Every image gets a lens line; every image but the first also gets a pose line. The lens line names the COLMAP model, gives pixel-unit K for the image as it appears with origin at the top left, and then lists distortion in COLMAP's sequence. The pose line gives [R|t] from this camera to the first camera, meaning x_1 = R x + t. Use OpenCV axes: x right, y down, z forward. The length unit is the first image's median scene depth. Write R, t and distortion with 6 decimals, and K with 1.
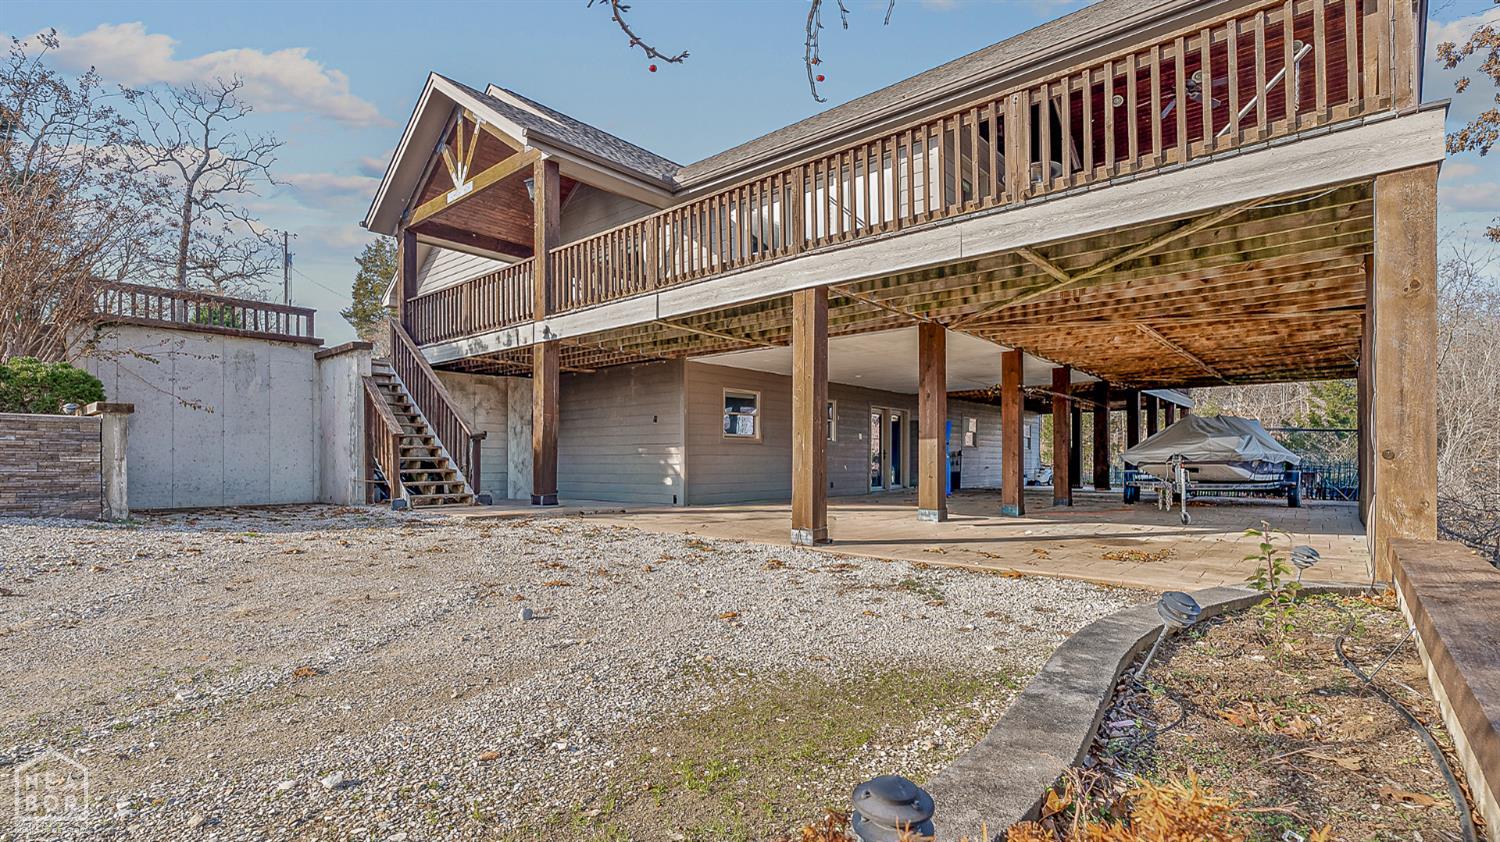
lens RADIAL K [[756.1, 0, 749.3], [0, 756.1, 469.7], [0, 0, 1]] dist [0.002680, 0.000233]
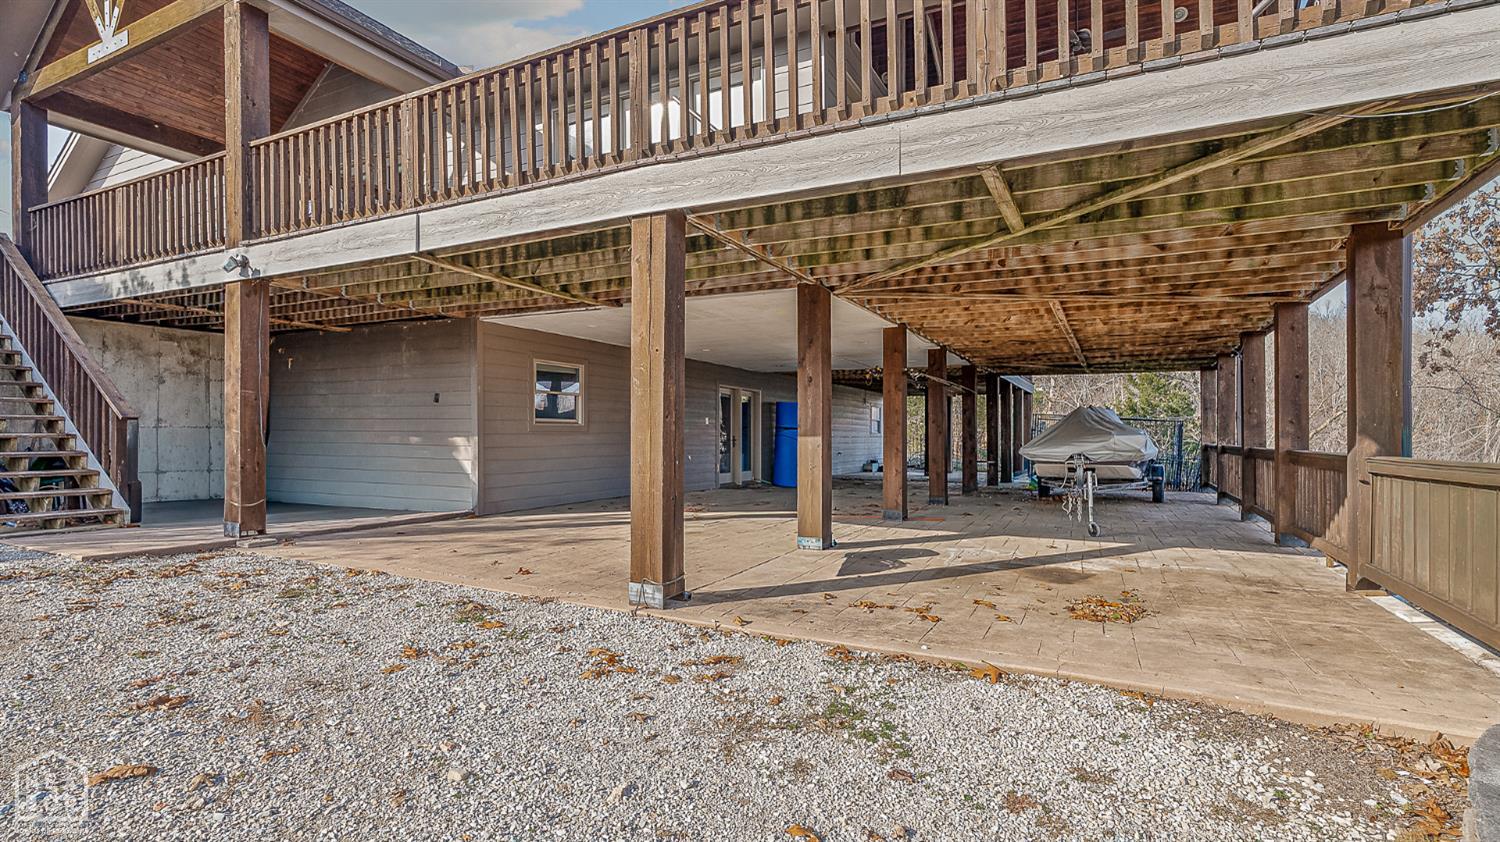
lens RADIAL K [[698.6, 0, 788.4], [0, 698.6, 445.2], [0, 0, 1]] dist [-0.005758, 0.000707]
pose [[0.957460, -0.002162, 0.288558, 0.010449], [-0.002032, 0.999897, 0.014232, -0.037944], [-0.288559, -0.014213, 0.957357, 0.302094]]
